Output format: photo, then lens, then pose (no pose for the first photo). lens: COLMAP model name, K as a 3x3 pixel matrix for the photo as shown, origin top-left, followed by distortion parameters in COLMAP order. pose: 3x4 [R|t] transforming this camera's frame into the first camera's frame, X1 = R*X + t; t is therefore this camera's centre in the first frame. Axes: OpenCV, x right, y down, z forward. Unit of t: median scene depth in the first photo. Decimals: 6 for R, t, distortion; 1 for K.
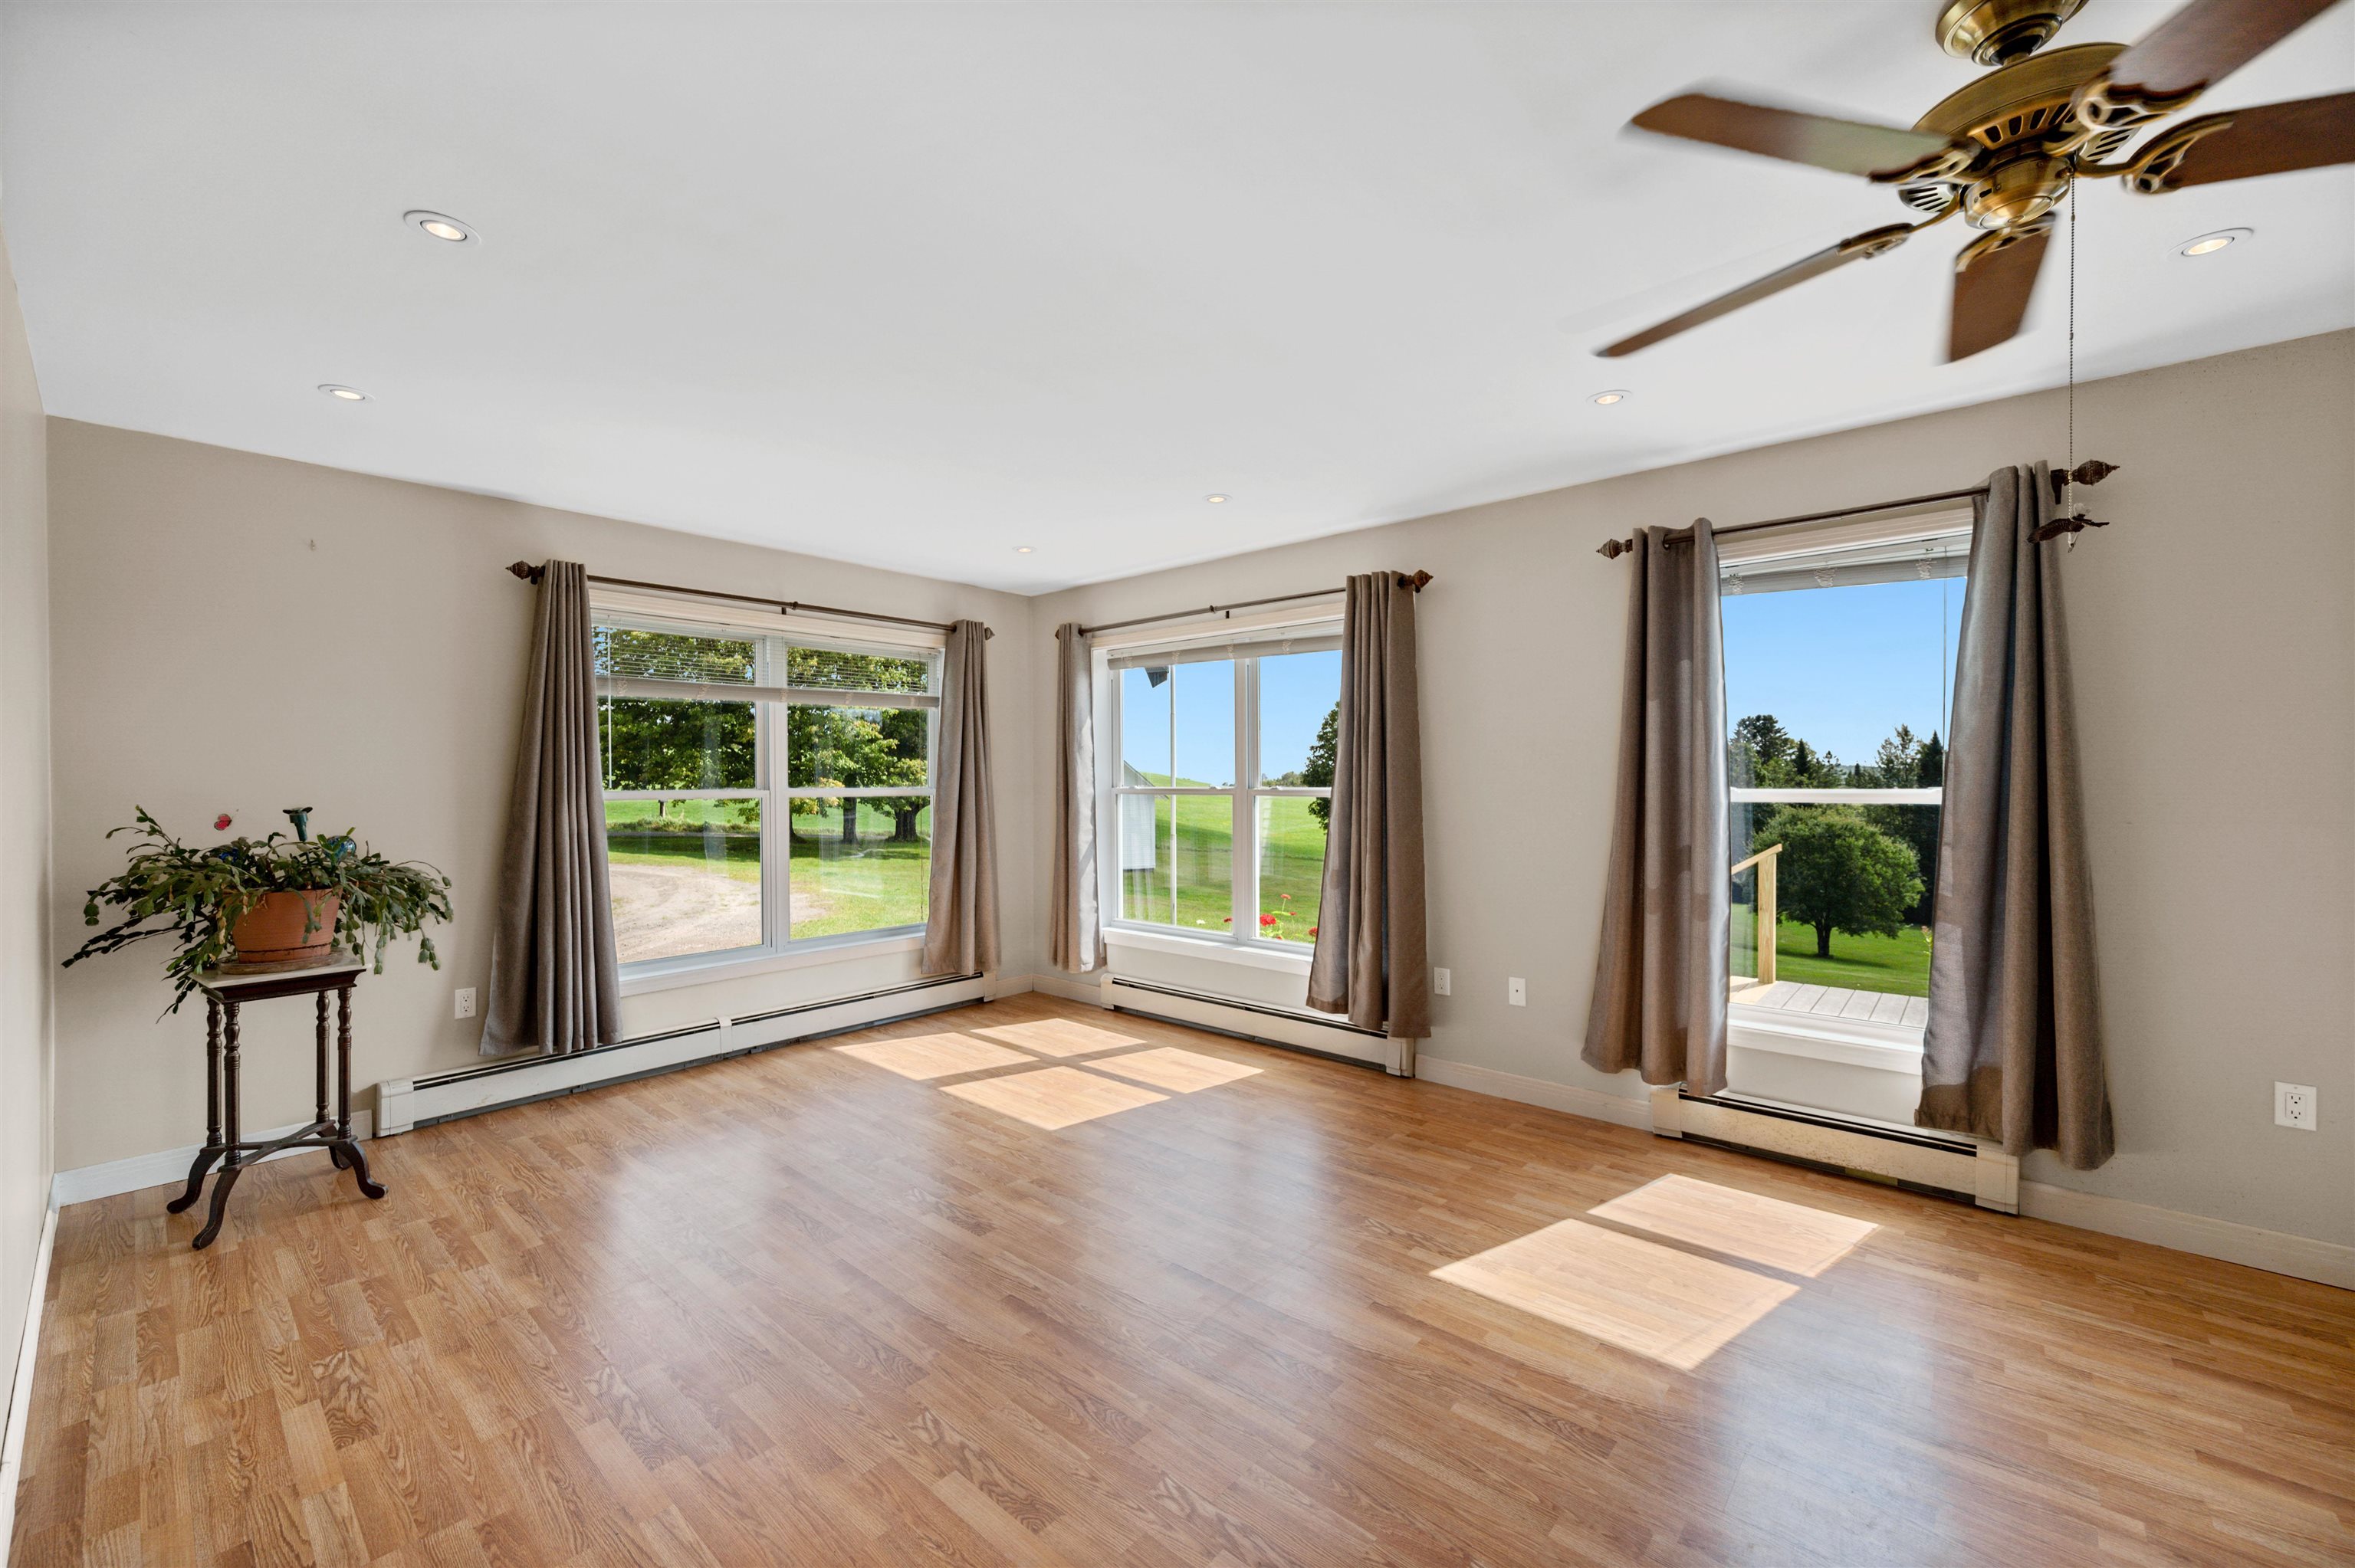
lens RADIAL K [[948.1, 0, 1179.7], [0, 948.1, 777.5], [0, 0, 1]] dist [0.001191, 0.000180]
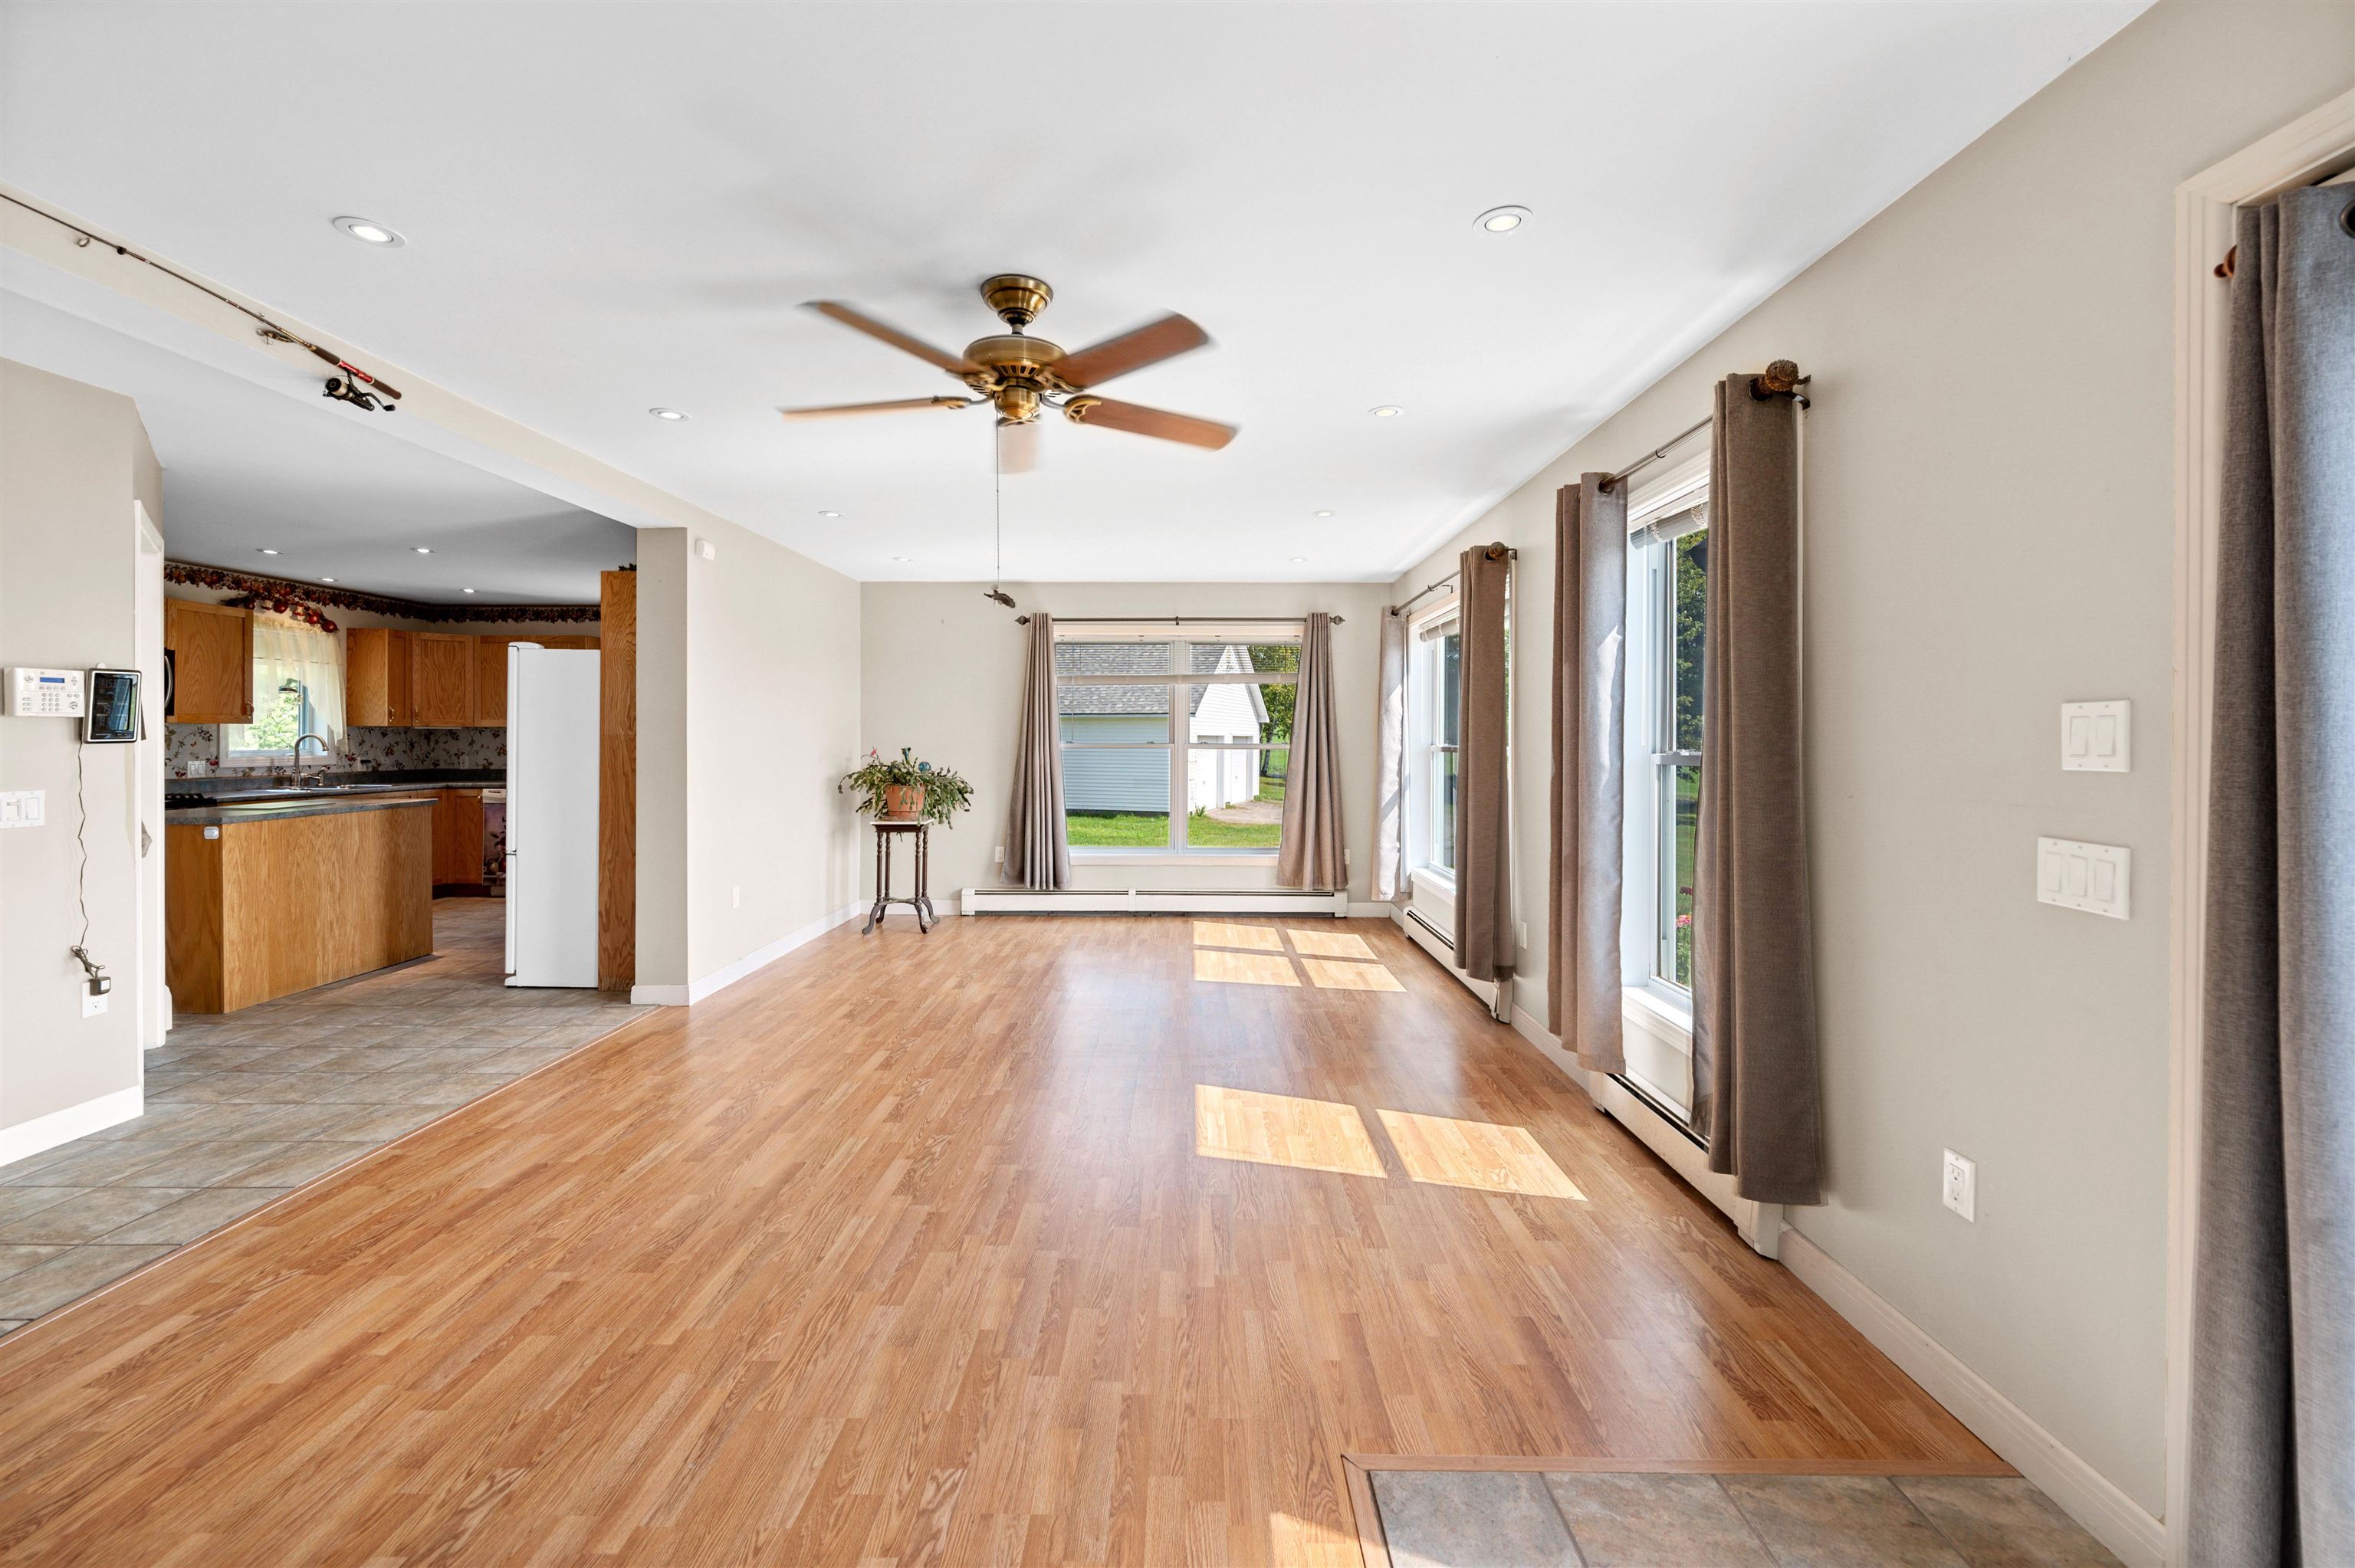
lens RADIAL K [[982.8, 0, 1180.5], [0, 982.8, 740.3], [0, 0, 1]] dist [0.000408, 0.000062]
pose [[0.638958, 0.007359, -0.769206, 1.199238], [-0.004781, 0.999973, 0.005595, -0.001215], [0.769227, 0.000102, 0.638976, 0.040478]]
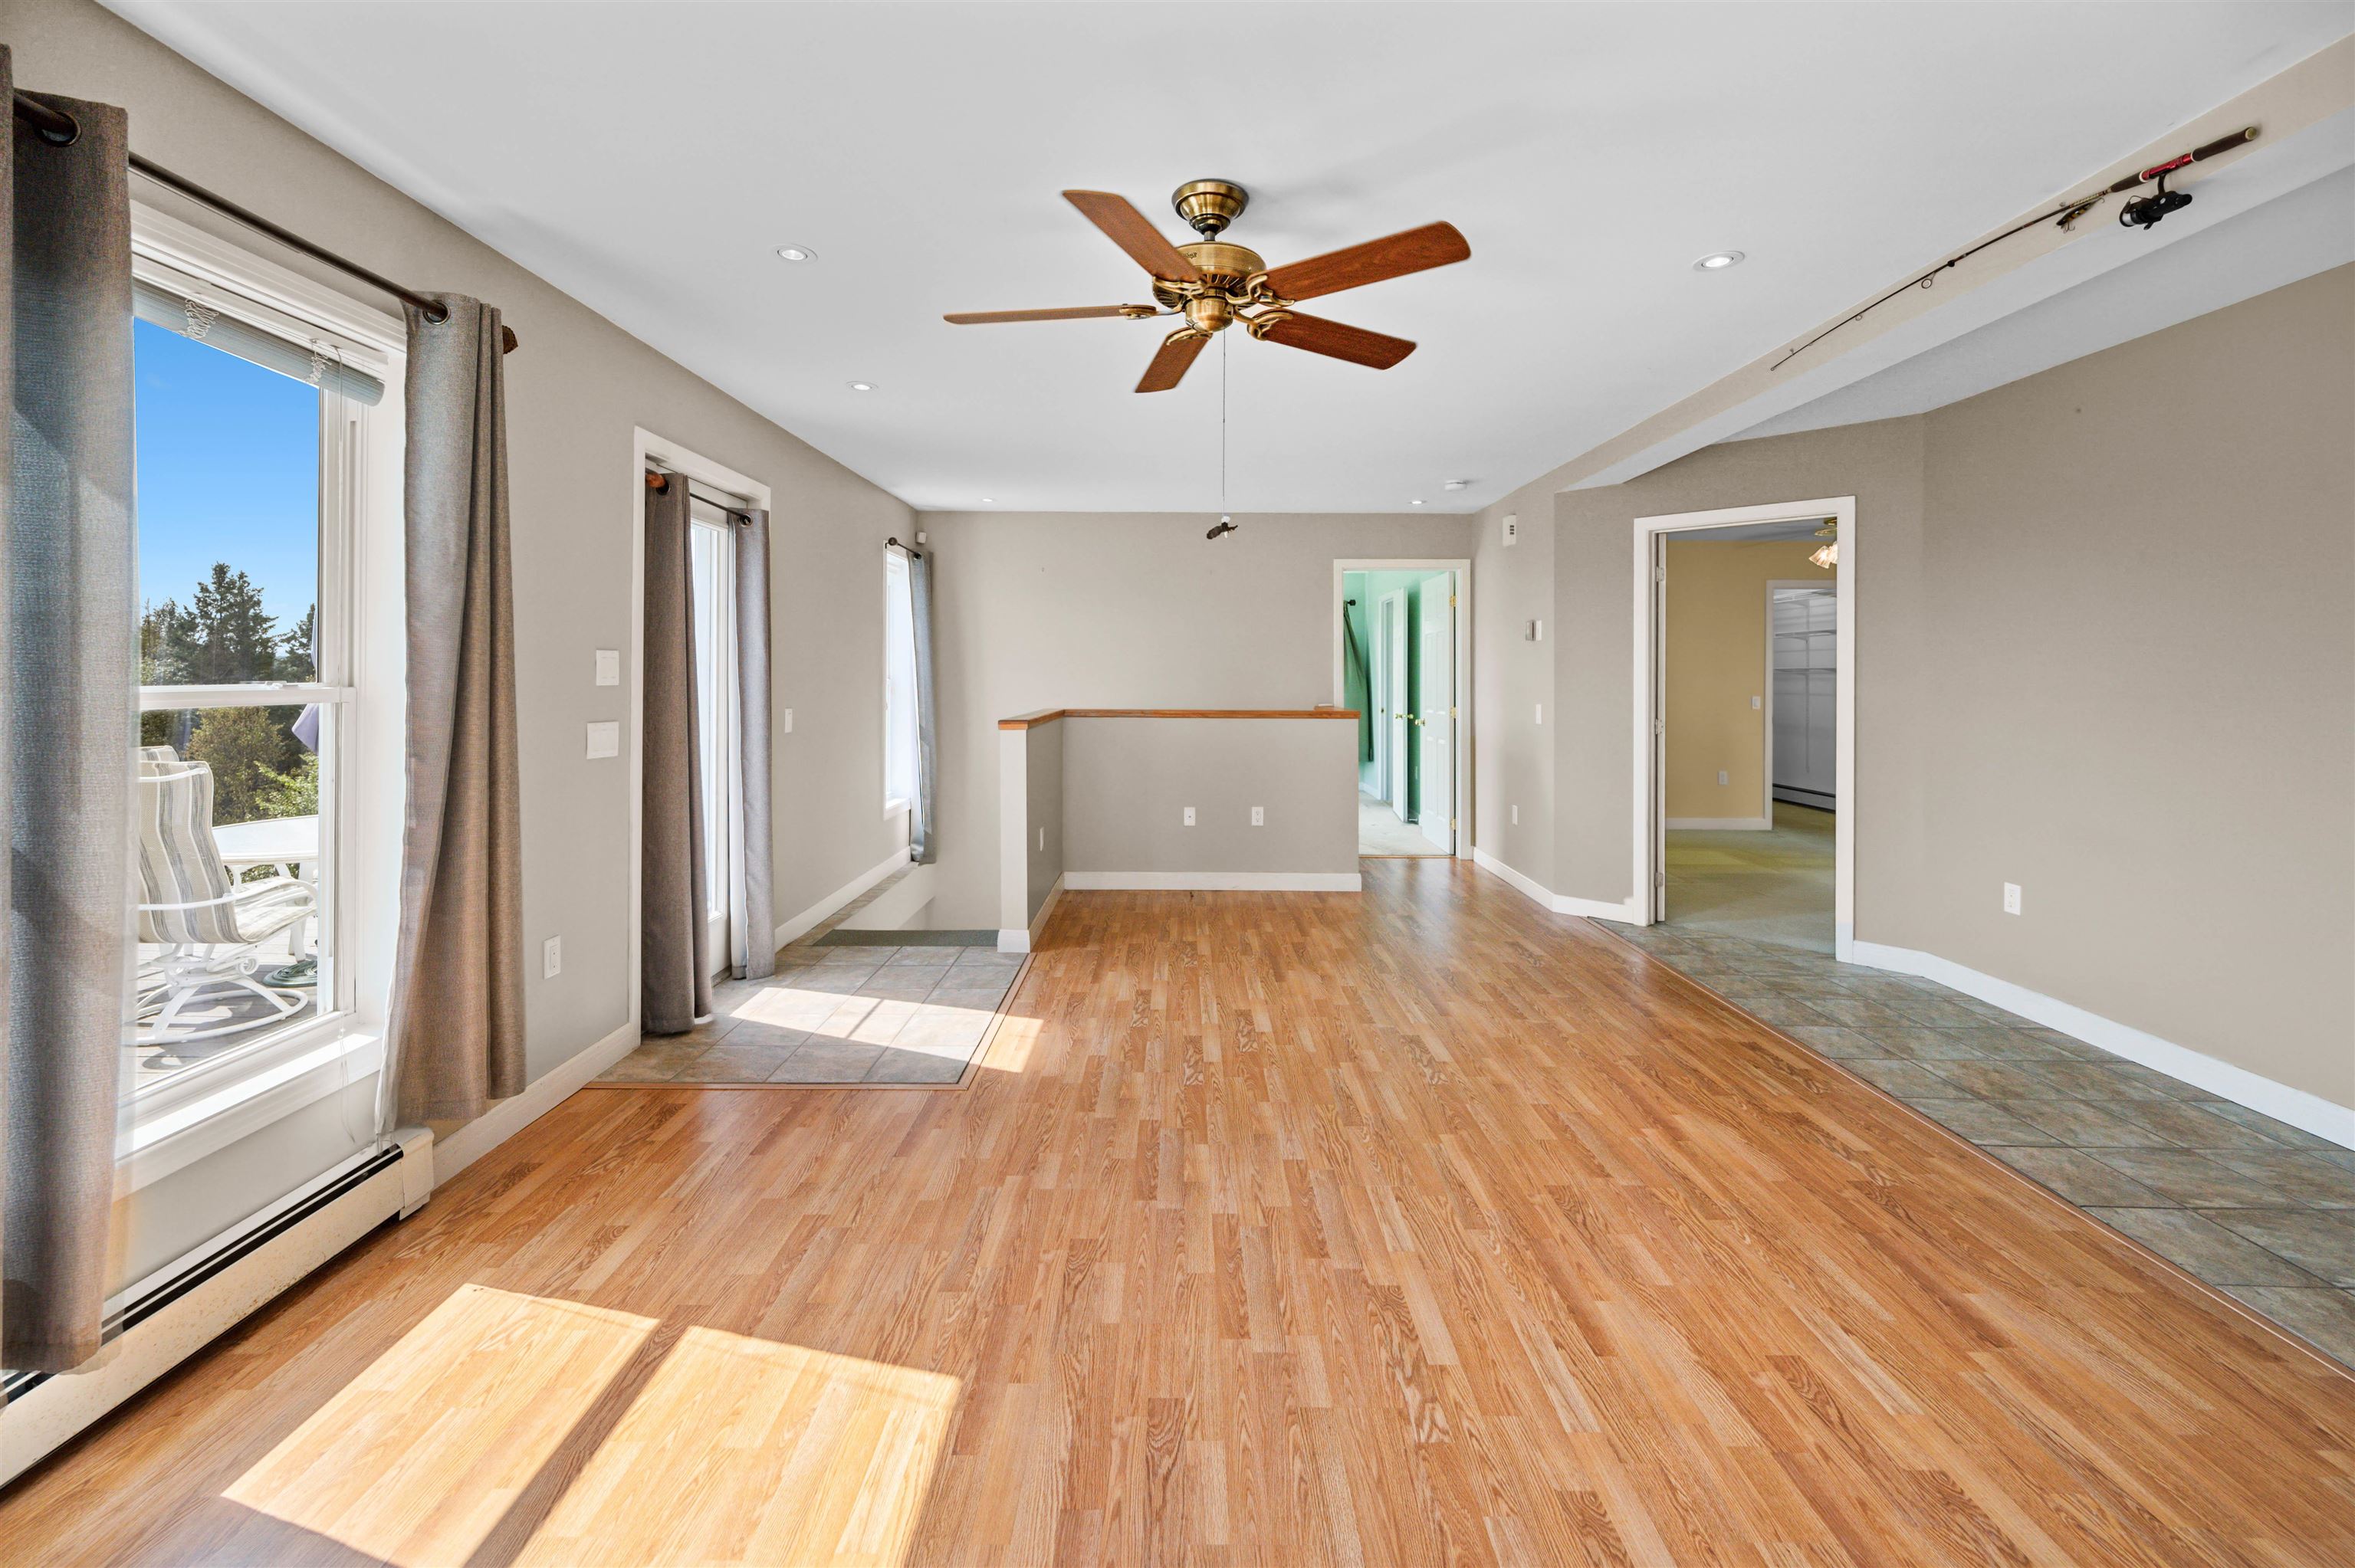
lens RADIAL K [[960.5, 0, 1180.9], [0, 960.5, 671.5], [0, 0, 1]] dist [-0.001281, -0.000162]
pose [[-0.648969, 0.004625, 0.760801, -0.168406], [-0.000291, 0.999980, -0.006327, 0.008950], [-0.760815, -0.004327, -0.648955, 1.027962]]
